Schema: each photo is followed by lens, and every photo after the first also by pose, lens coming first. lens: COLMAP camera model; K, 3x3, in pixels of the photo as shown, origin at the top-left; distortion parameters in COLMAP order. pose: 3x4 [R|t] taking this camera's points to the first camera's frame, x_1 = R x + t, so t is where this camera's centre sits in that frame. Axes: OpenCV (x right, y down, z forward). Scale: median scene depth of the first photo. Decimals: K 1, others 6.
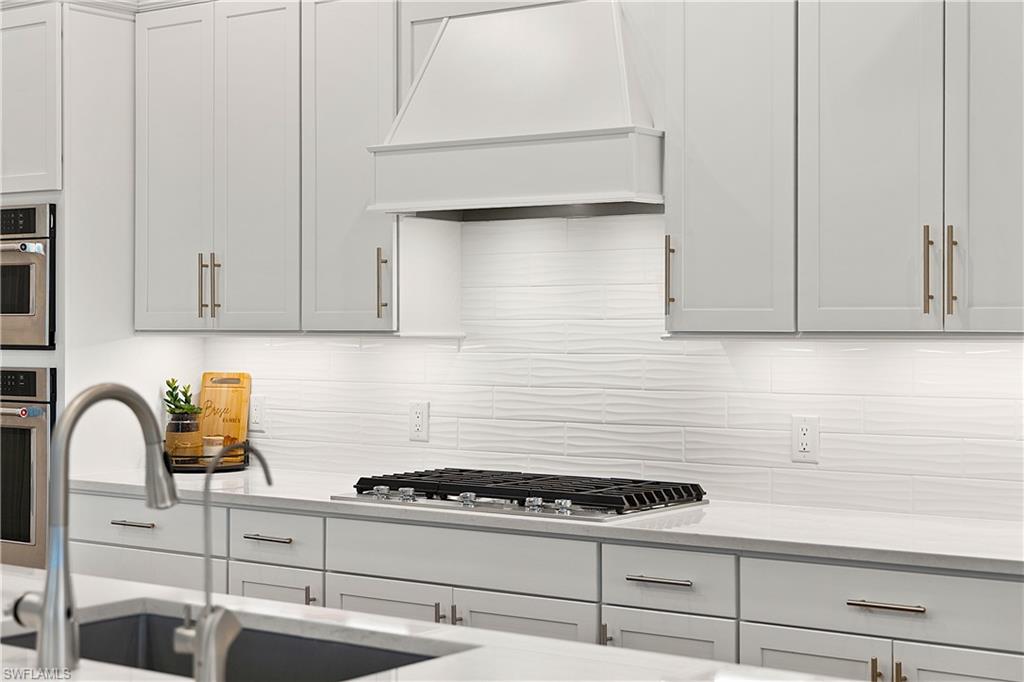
lens RADIAL K [[1665.2, 0, 508.7], [0, 1665.2, 318.4], [0, 0, 1]] dist [0.009838, 0.041011]
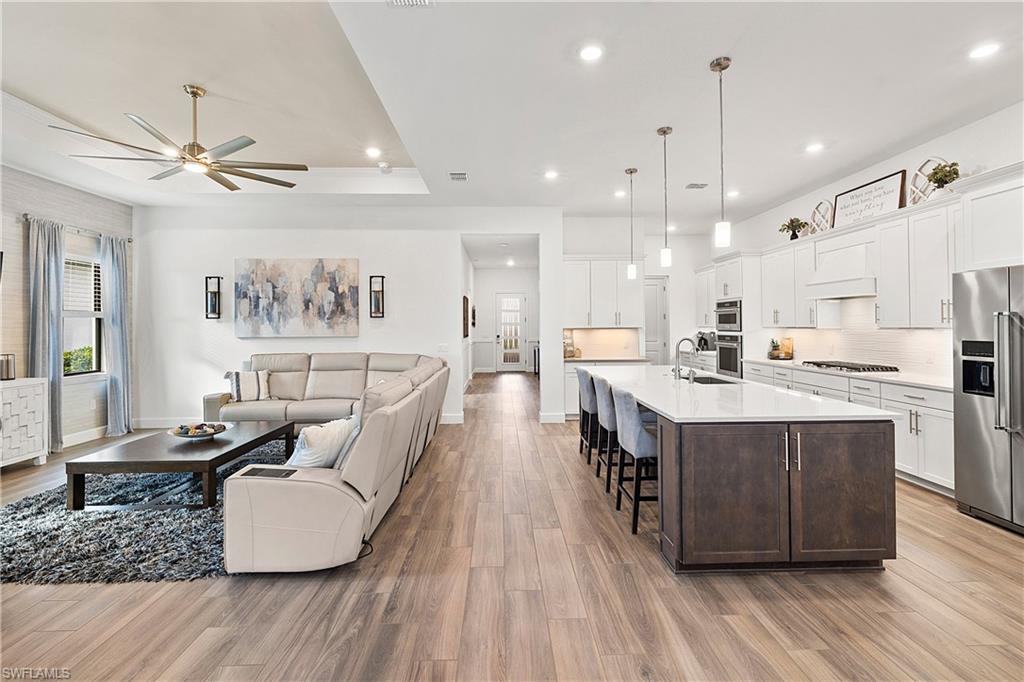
lens RADIAL K [[454.9, 0, 512.5], [0, 454.9, 322.2], [0, 0, 1]] dist [-0.000257, 0.000164]
pose [[0.617965, -0.013813, -0.786084, 0.364144], [0.015313, 0.999867, -0.005532, -0.010666], [0.786056, -0.008619, 0.618095, -0.315390]]
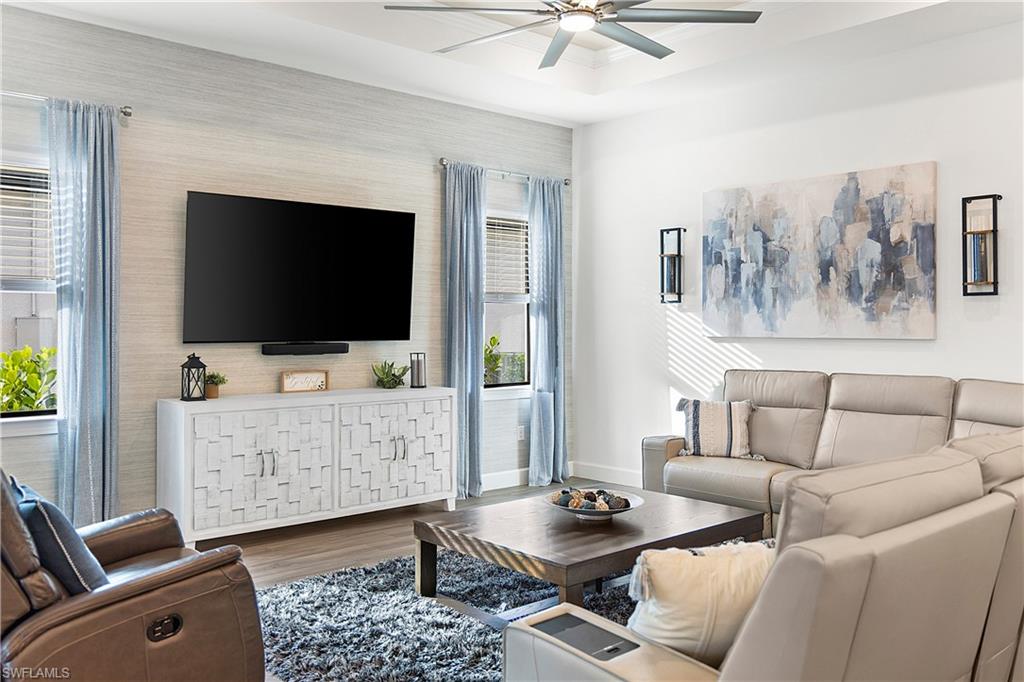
lens RADIAL K [[846.3, 0, 518.0], [0, 846.3, 320.8], [0, 0, 1]] dist [-0.000282, -0.001407]
pose [[-0.197475, -0.007698, -0.980278, 0.203062], [0.007212, 0.999931, -0.009305, -0.000805], [0.980281, -0.008907, -0.197406, -0.154306]]
